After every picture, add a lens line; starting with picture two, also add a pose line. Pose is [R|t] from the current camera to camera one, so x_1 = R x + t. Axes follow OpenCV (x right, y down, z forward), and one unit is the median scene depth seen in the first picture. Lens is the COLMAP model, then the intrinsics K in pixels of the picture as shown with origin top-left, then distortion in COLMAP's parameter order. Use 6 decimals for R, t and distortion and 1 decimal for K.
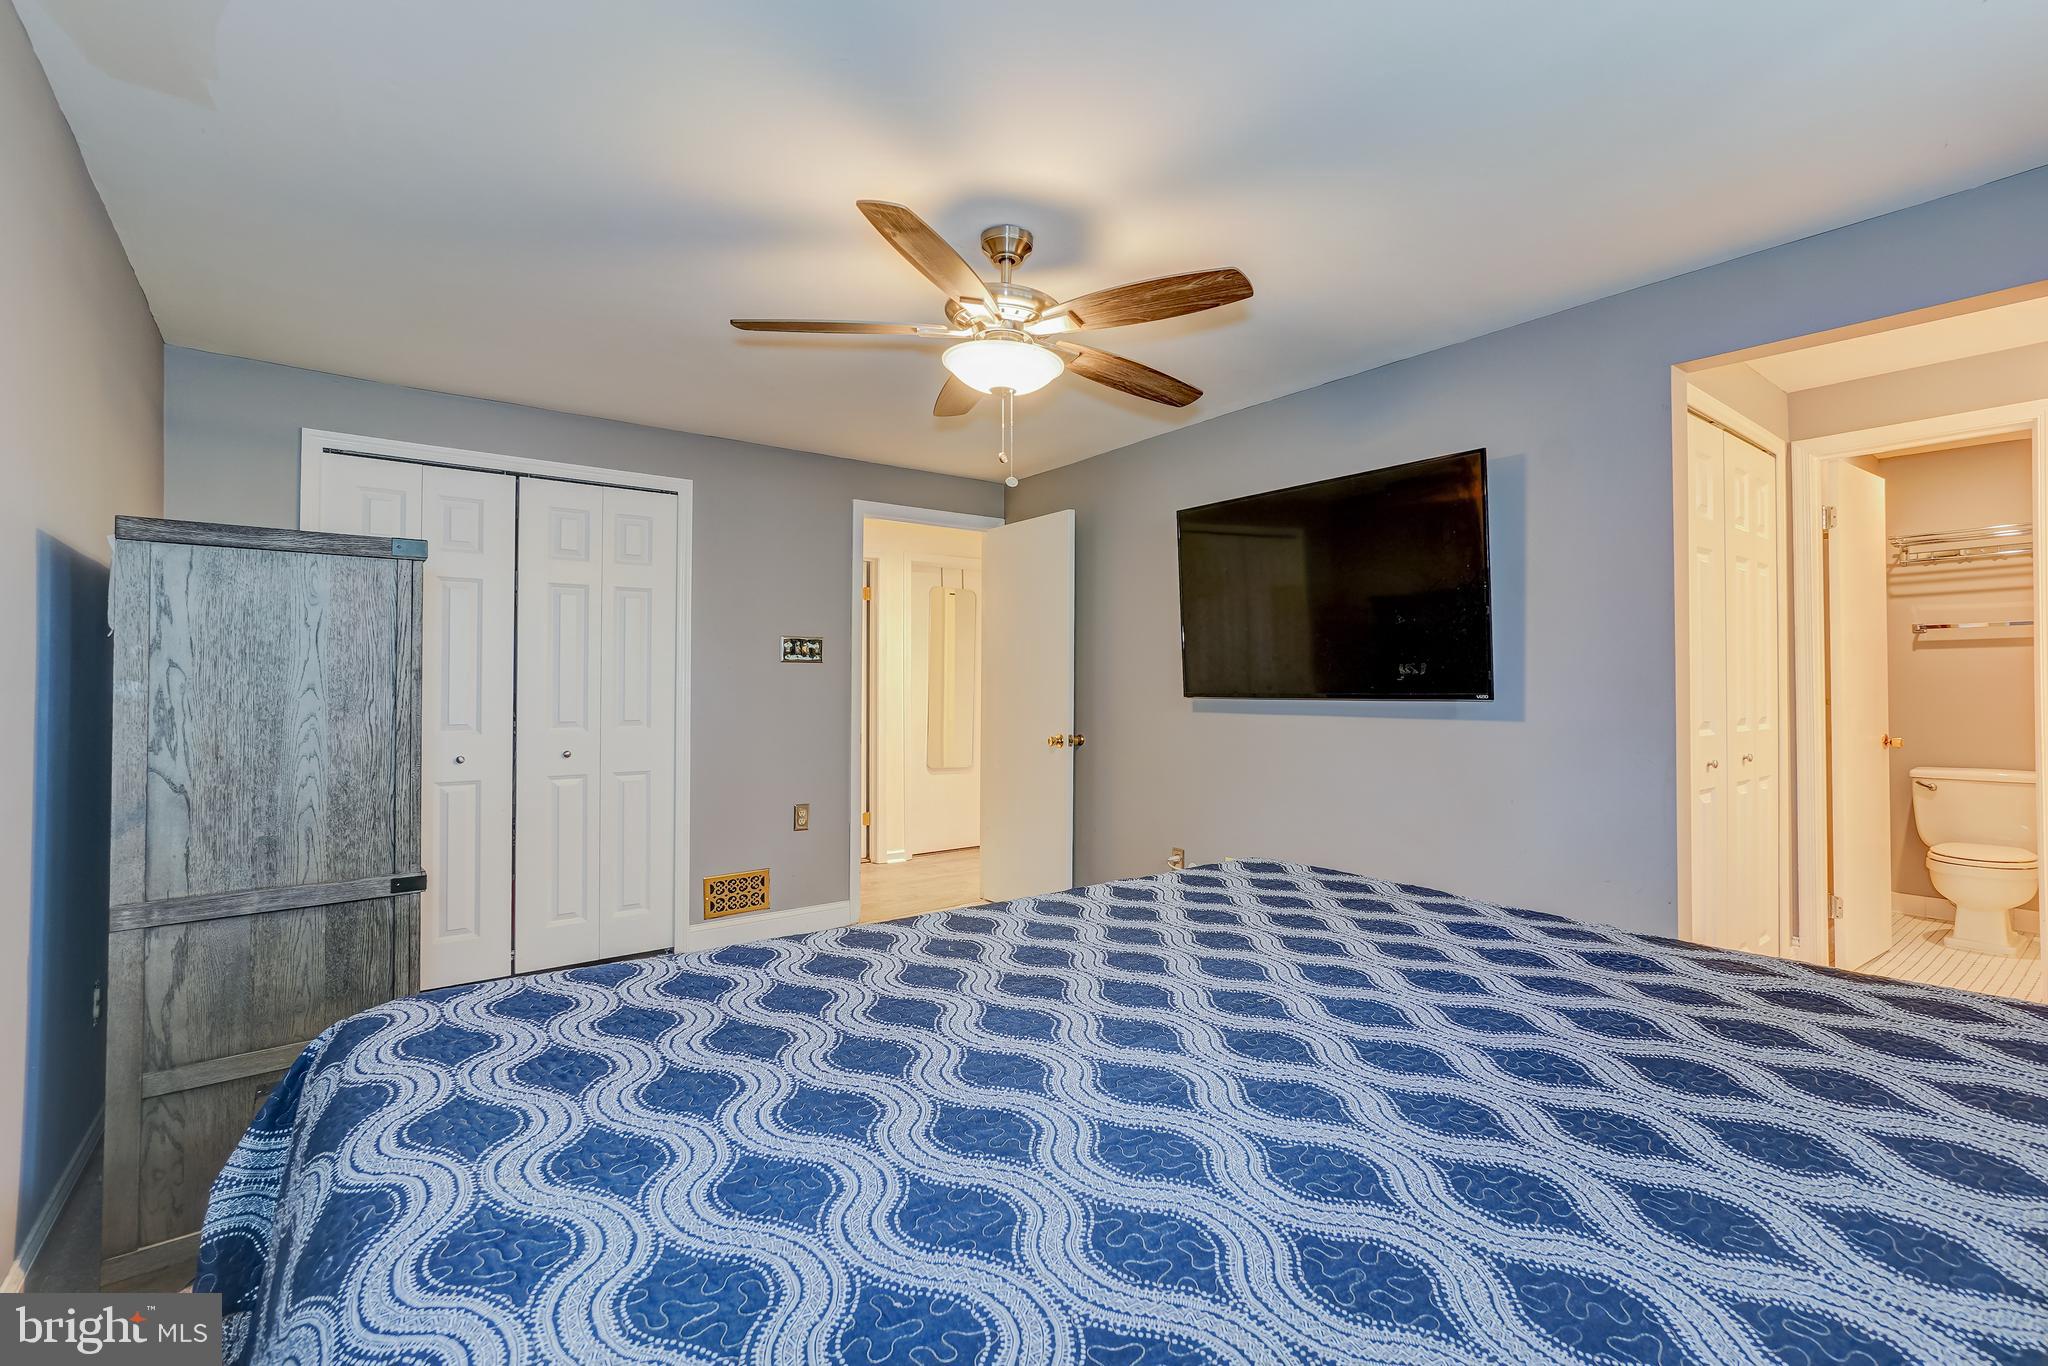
lens RADIAL K [[910.7, 0, 1029.8], [0, 910.7, 684.8], [0, 0, 1]] dist [-0.012734, -0.000023]
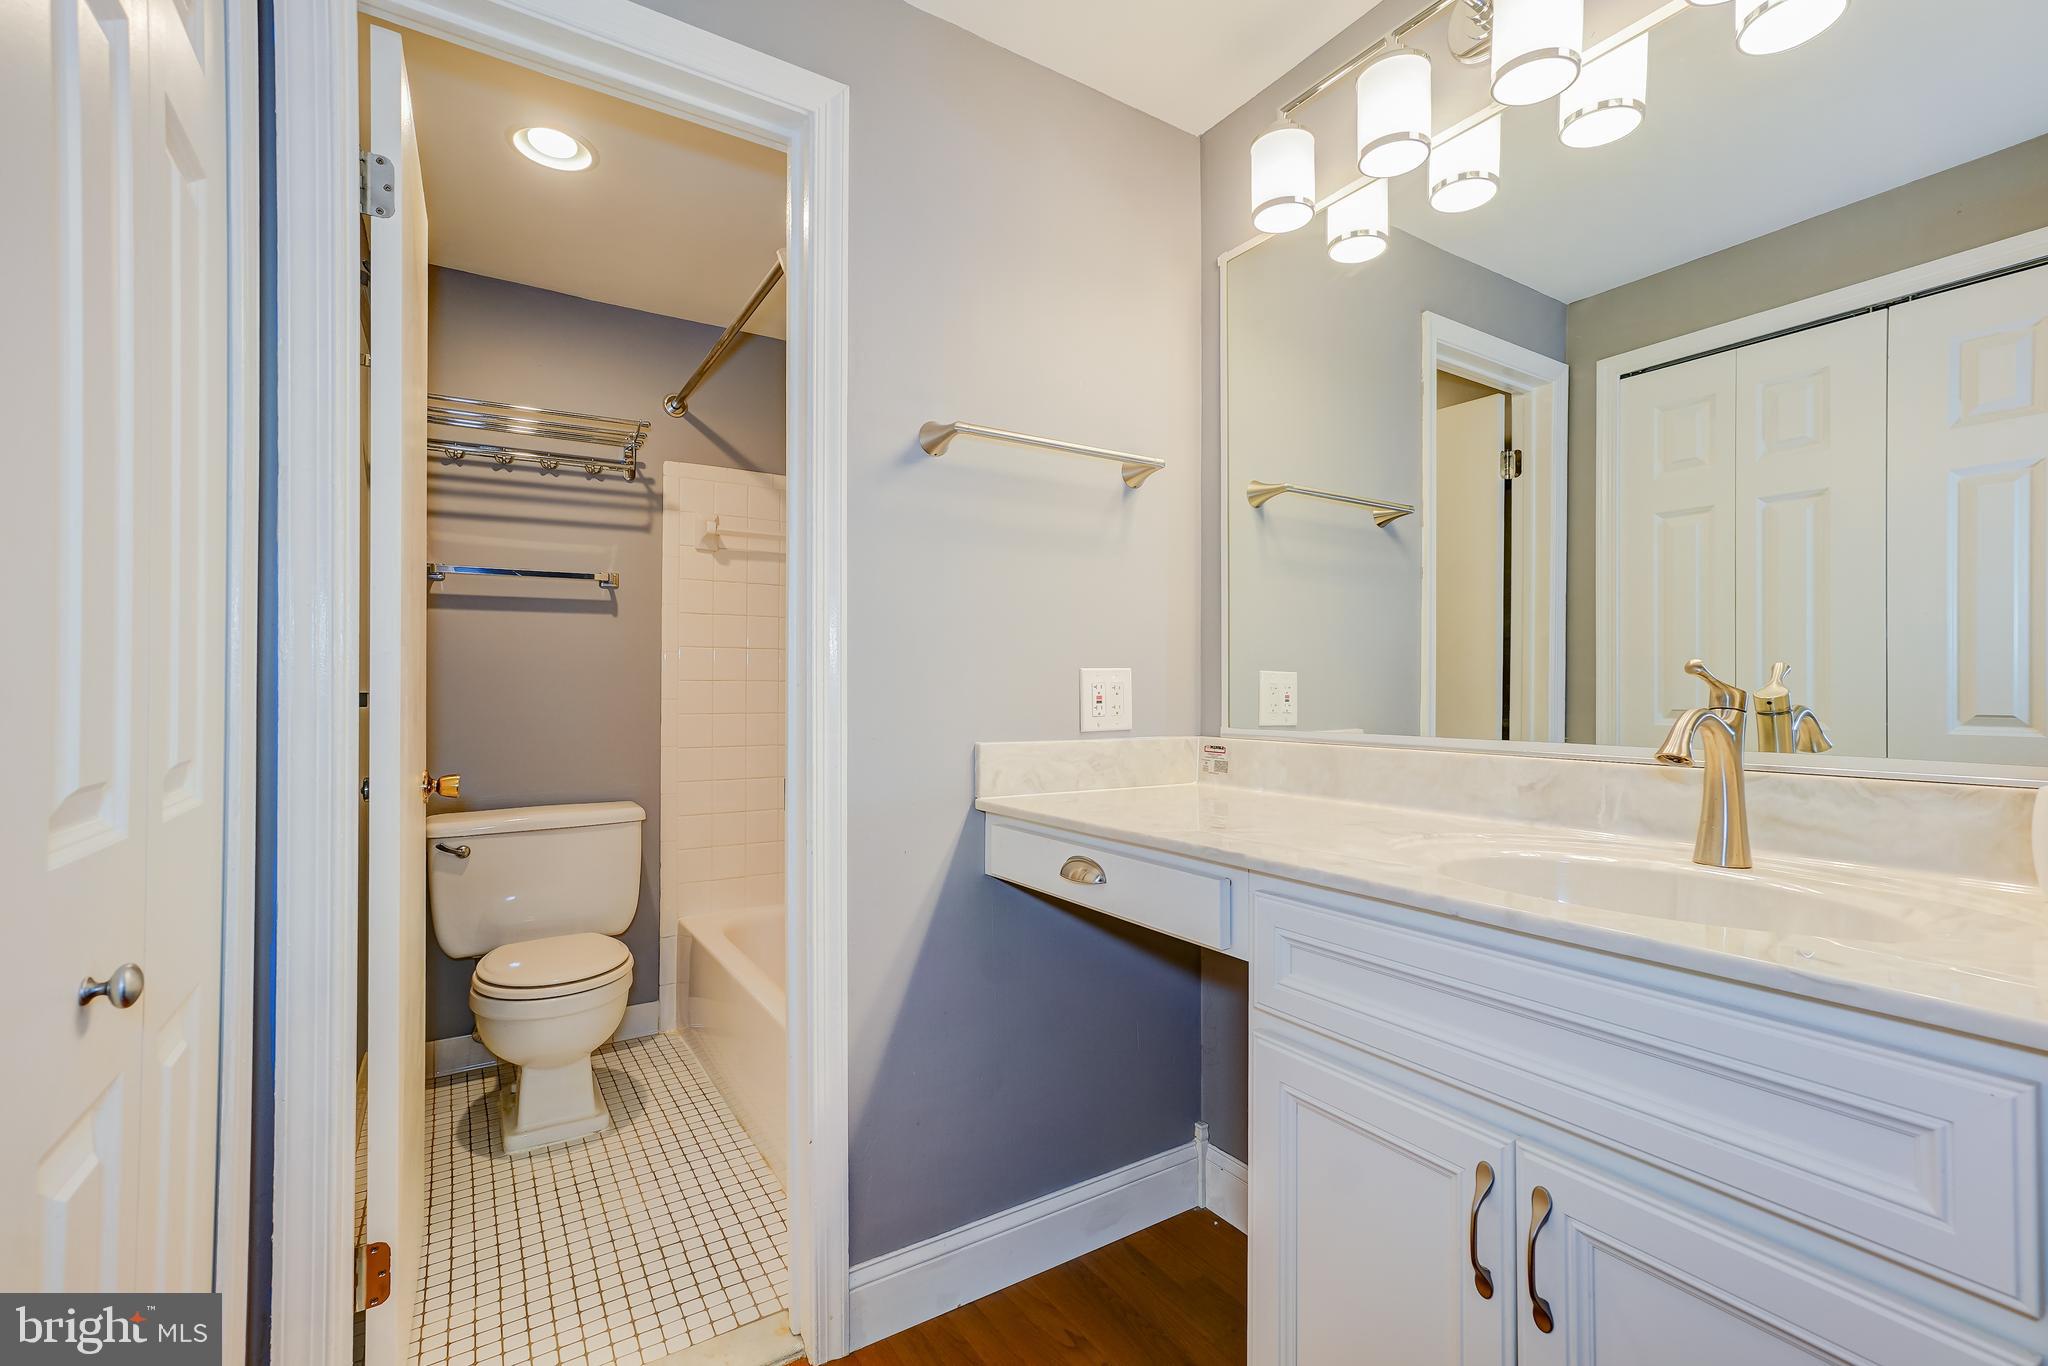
lens RADIAL K [[910.7, 0, 1029.8], [0, 910.7, 684.8], [0, 0, 1]] dist [-0.012734, -0.000023]
pose [[0.092028, 0.008476, 0.995720, 0.524835], [-0.003512, 0.999960, -0.008188, 0.013117], [-0.995750, -0.002743, 0.092055, 0.665647]]
